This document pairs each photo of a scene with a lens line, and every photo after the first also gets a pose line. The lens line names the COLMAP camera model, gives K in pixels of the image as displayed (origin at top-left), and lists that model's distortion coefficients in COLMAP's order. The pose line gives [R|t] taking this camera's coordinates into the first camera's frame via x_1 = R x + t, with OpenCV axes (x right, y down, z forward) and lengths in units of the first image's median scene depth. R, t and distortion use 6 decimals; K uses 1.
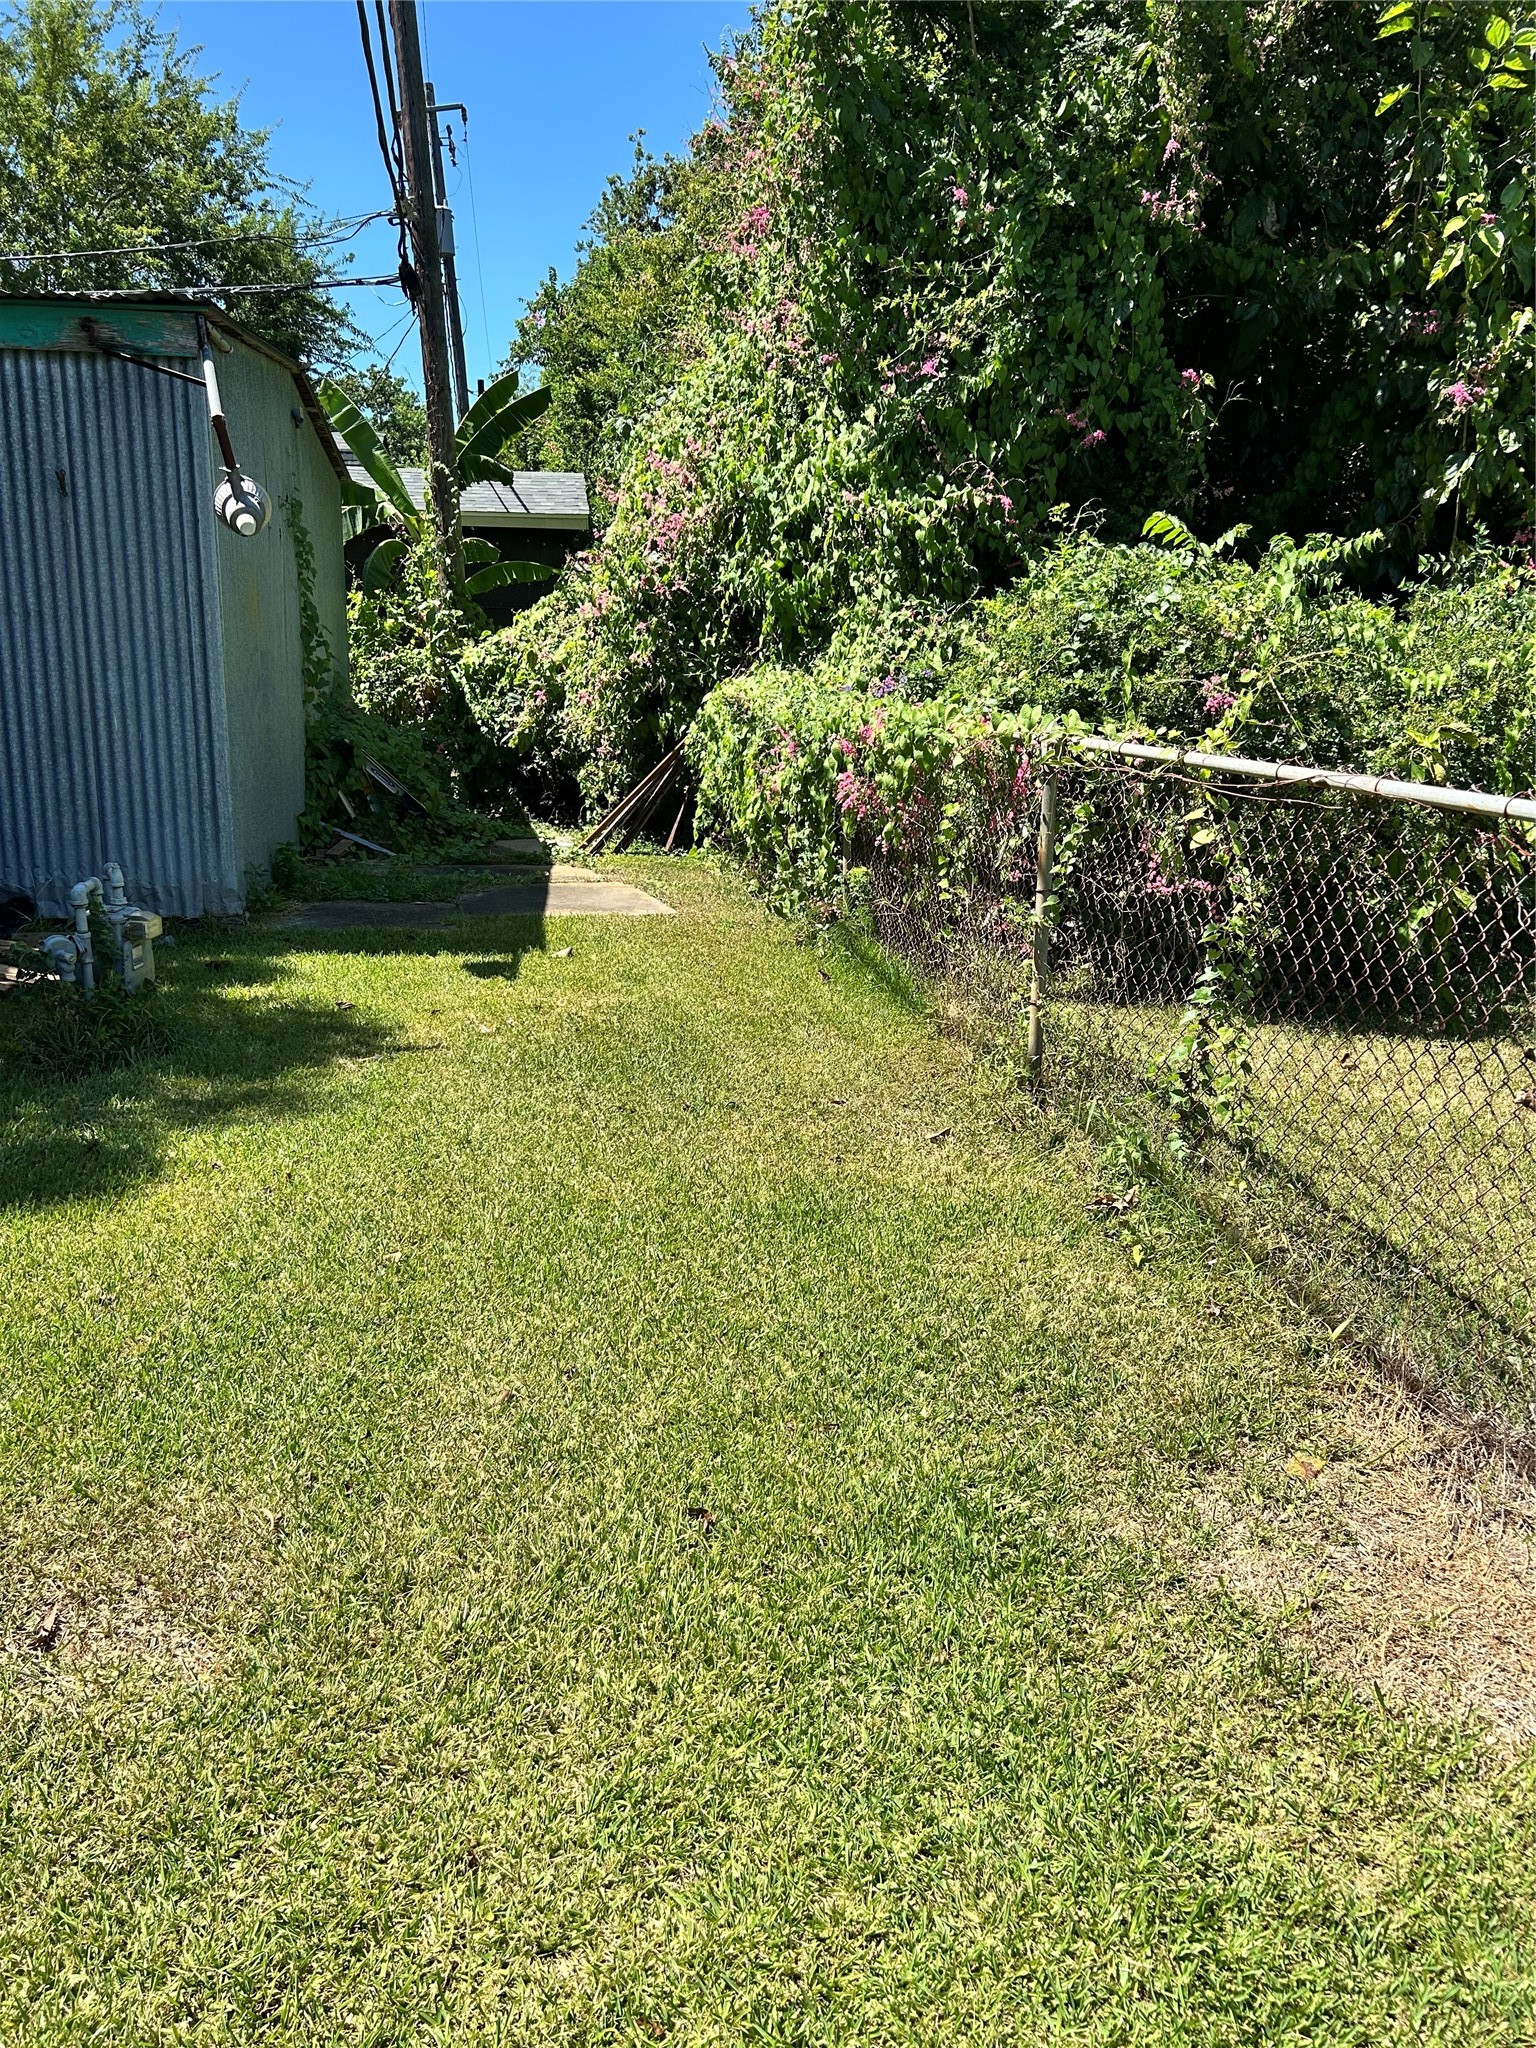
lens RADIAL K [[1531.1, 0, 749.8], [0, 1531.1, 1009.6], [0, 0, 1]] dist [0.044700, -0.047155]
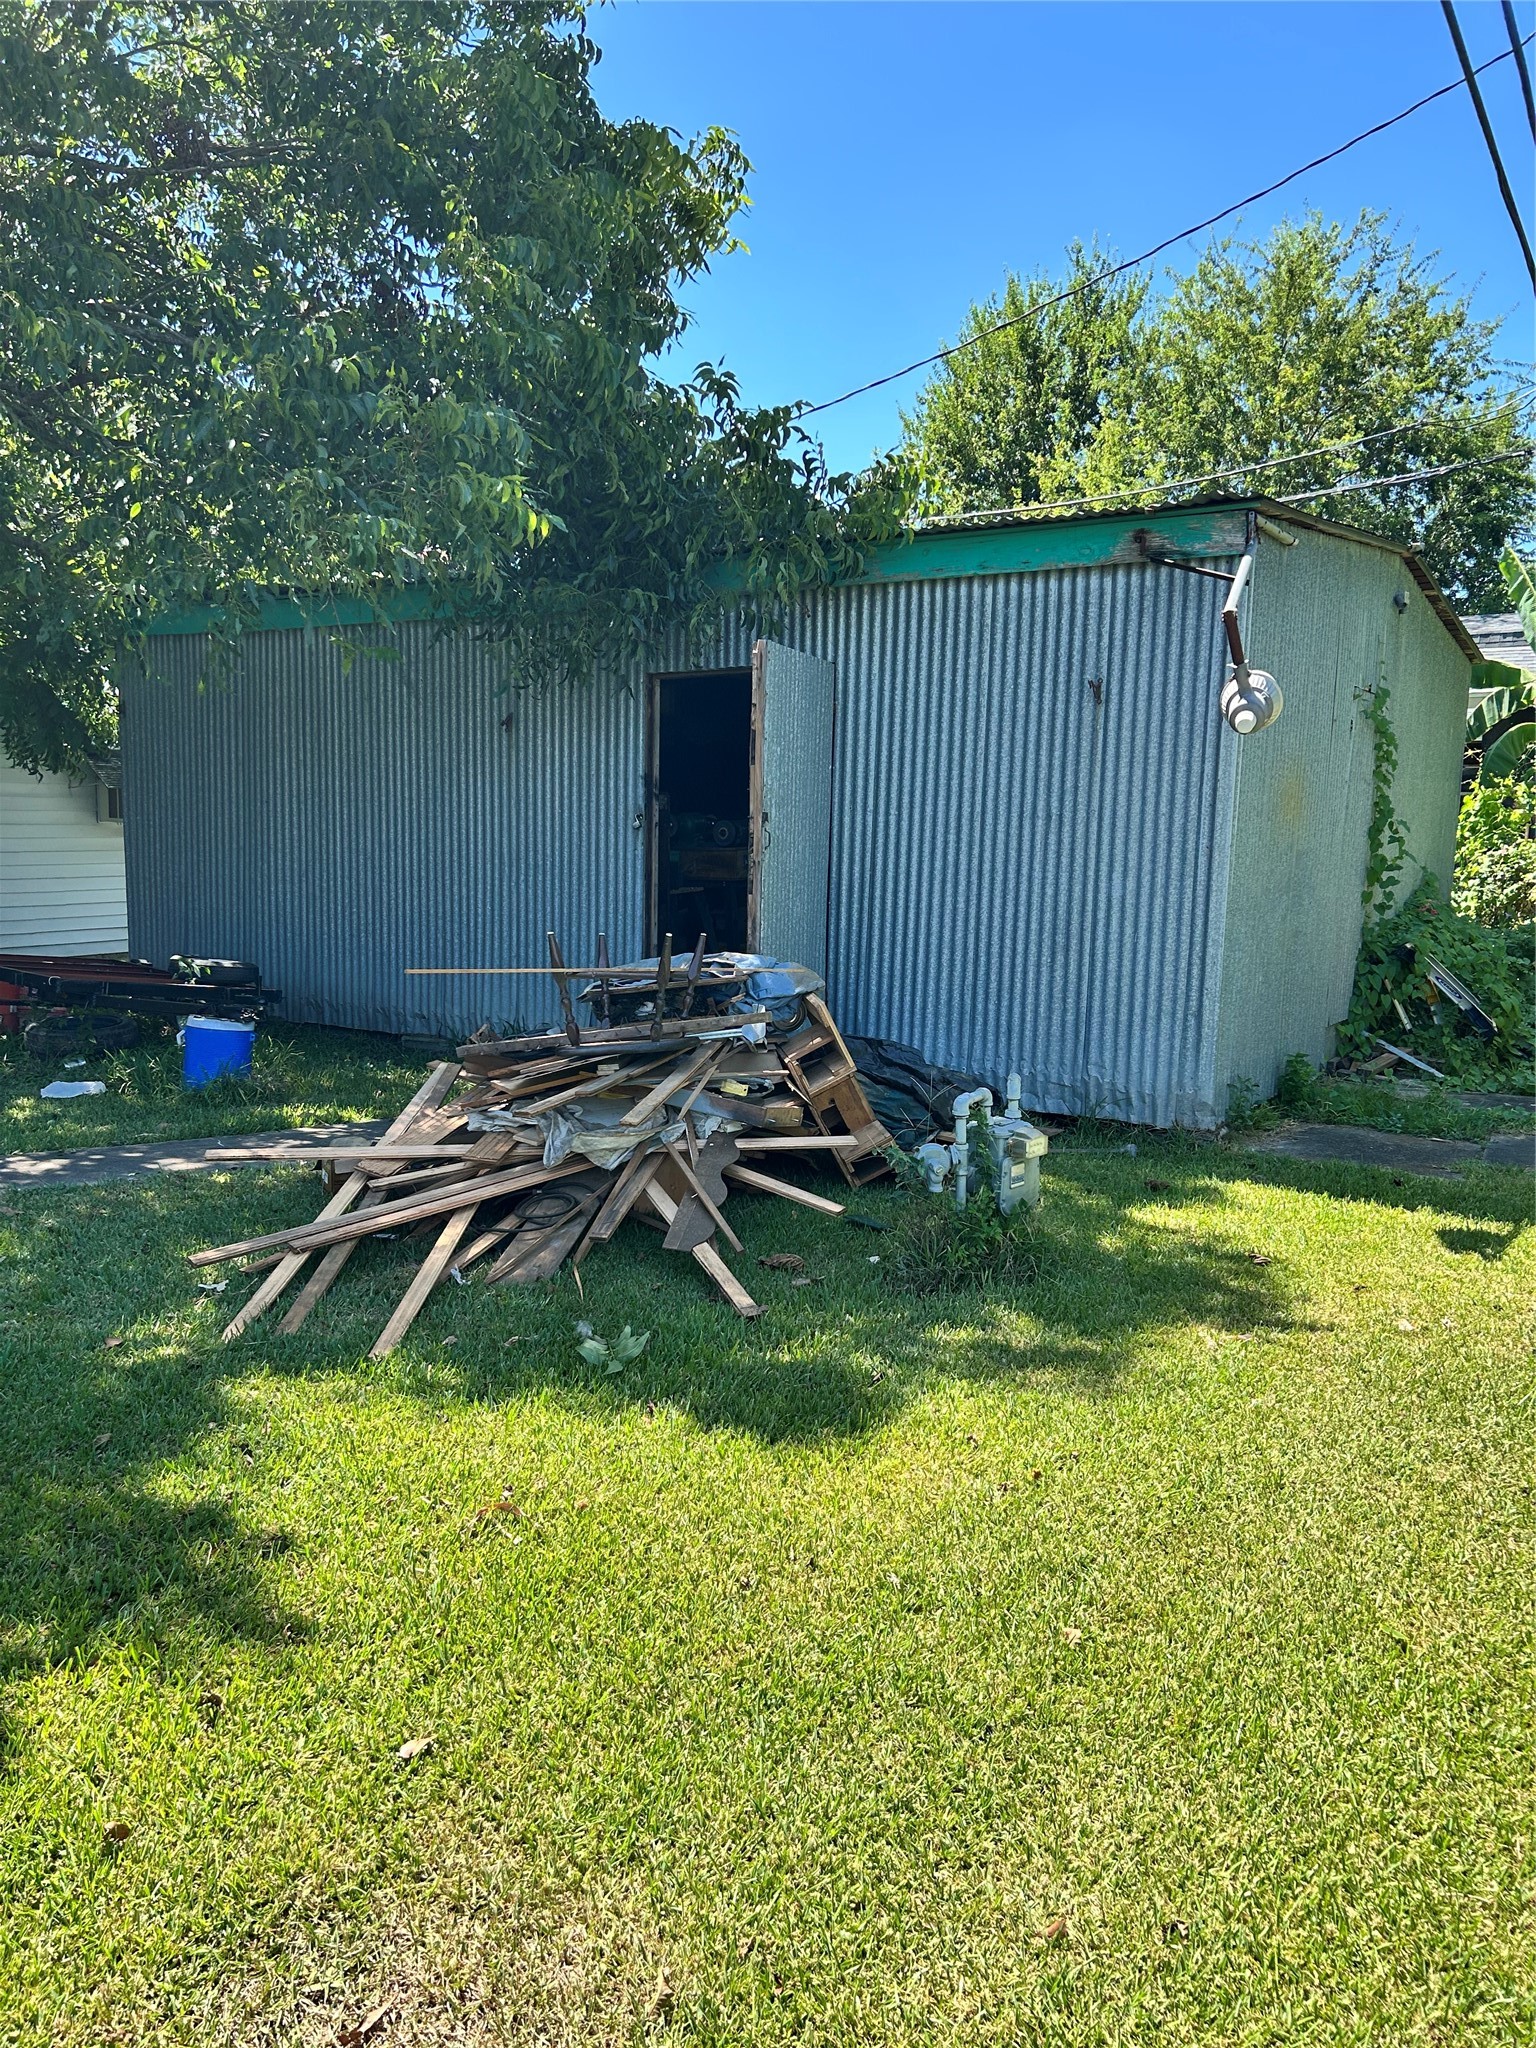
lens RADIAL K [[1531.1, 0, 782.0], [0, 1531.1, 1040.0], [0, 0, 1]] dist [0.044700, -0.047155]
pose [[0.760009, 0.087060, -0.644055, 0.047436], [-0.149711, 0.987788, -0.043141, -0.026890], [0.632434, 0.129209, 0.763762, 0.086393]]
